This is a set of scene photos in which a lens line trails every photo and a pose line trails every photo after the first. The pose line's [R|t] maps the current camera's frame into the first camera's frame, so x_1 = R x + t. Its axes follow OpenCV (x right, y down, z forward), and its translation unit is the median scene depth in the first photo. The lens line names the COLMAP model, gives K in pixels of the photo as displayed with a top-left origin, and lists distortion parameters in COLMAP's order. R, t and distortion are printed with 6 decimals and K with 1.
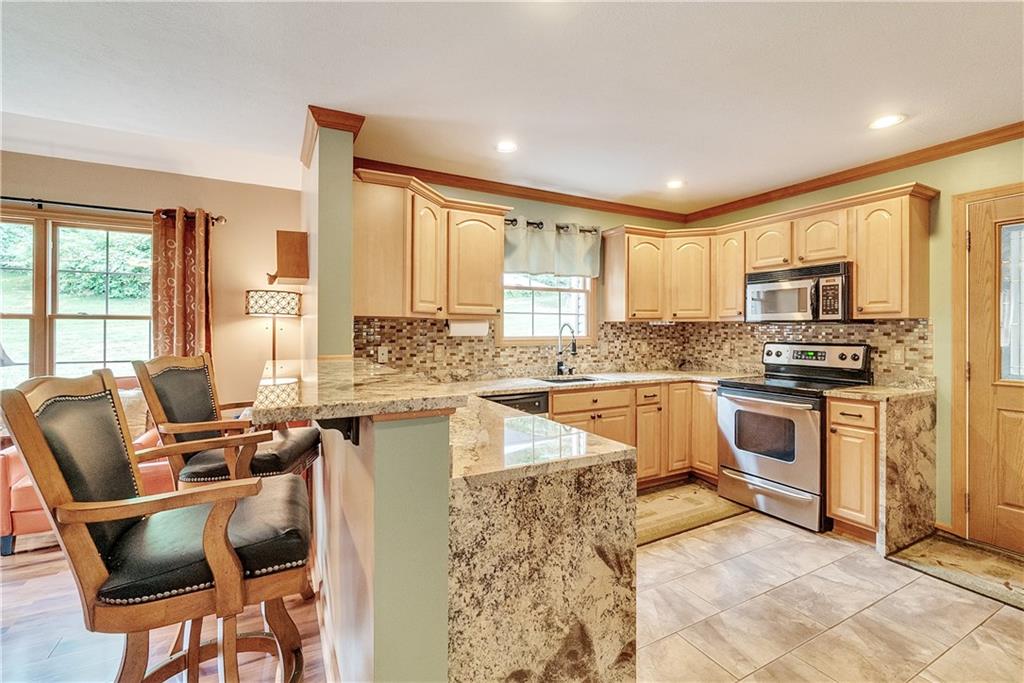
lens RADIAL K [[458.4, 0, 520.3], [0, 458.4, 335.5], [0, 0, 1]] dist [0.005161, -0.000323]
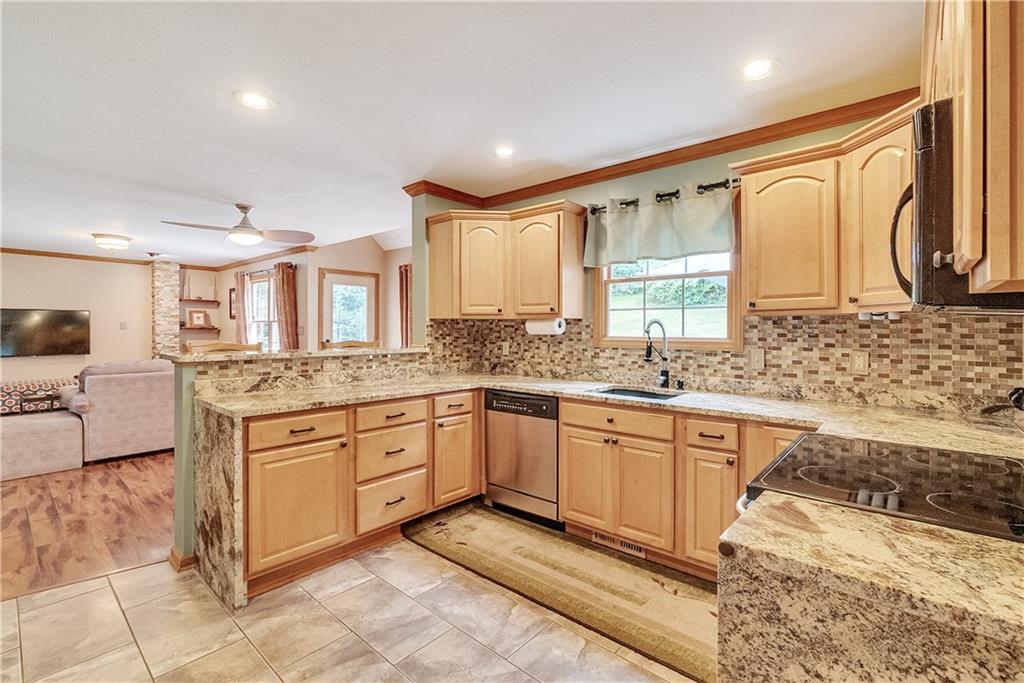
lens RADIAL K [[458.4, 0, 526.1], [0, 458.4, 329.3], [0, 0, 1]] dist [0.005161, -0.000323]
pose [[0.360906, 0.003677, -0.932595, 0.780332], [-0.012828, 0.999917, -0.001022, -0.008445], [0.932514, 0.012332, 0.360923, 0.547124]]
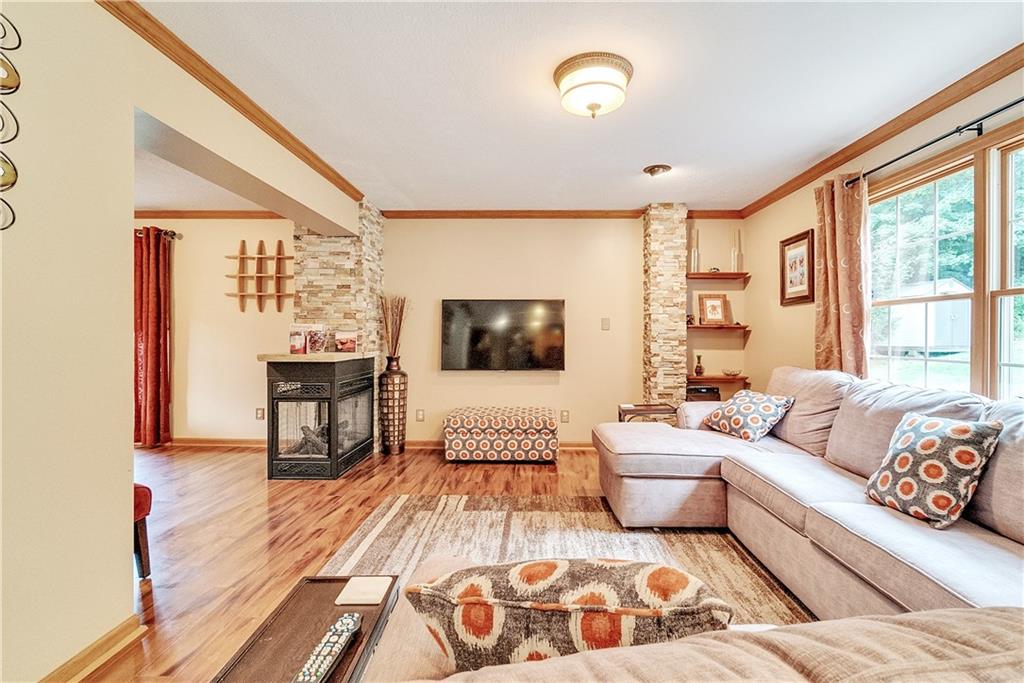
lens RADIAL K [[458.4, 0, 521.5], [0, 458.4, 337.2], [0, 0, 1]] dist [0.005161, -0.000323]
pose [[-0.493522, 0.001264, -0.869732, -0.708768], [-0.009150, 0.999936, 0.006645, 0.028835], [0.869685, 0.011238, -0.493479, -0.017851]]
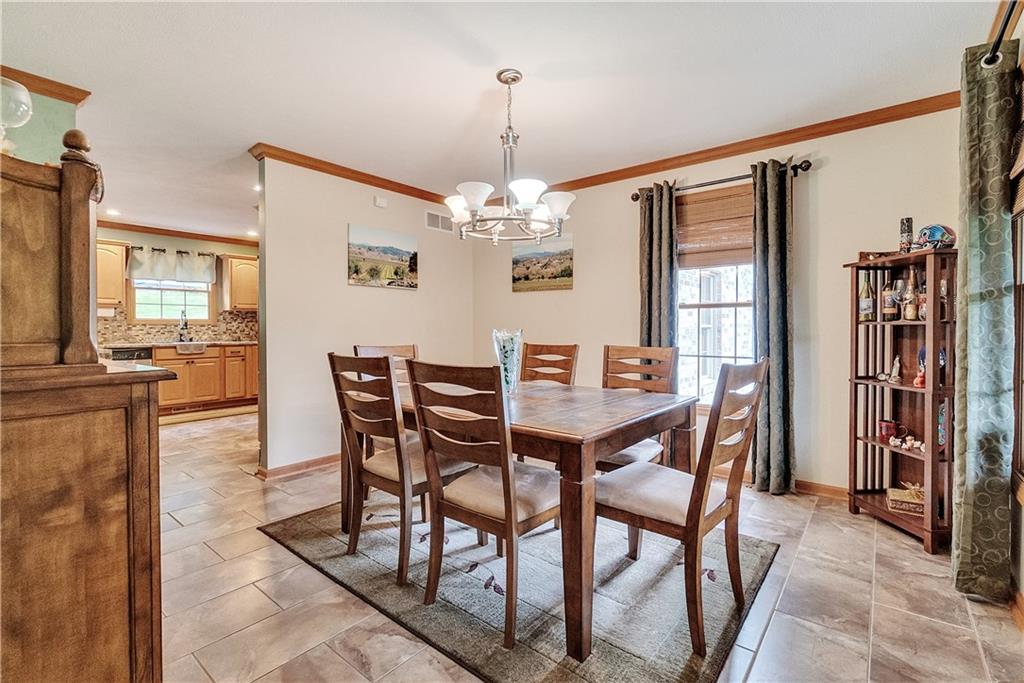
lens RADIAL K [[458.4, 0, 506.4], [0, 458.4, 334.7], [0, 0, 1]] dist [0.005161, -0.000323]
pose [[0.930721, -0.007169, 0.365659, 0.612837], [0.007911, 0.999969, -0.000530, 0.075639], [-0.365644, 0.003386, 0.930749, -1.031132]]
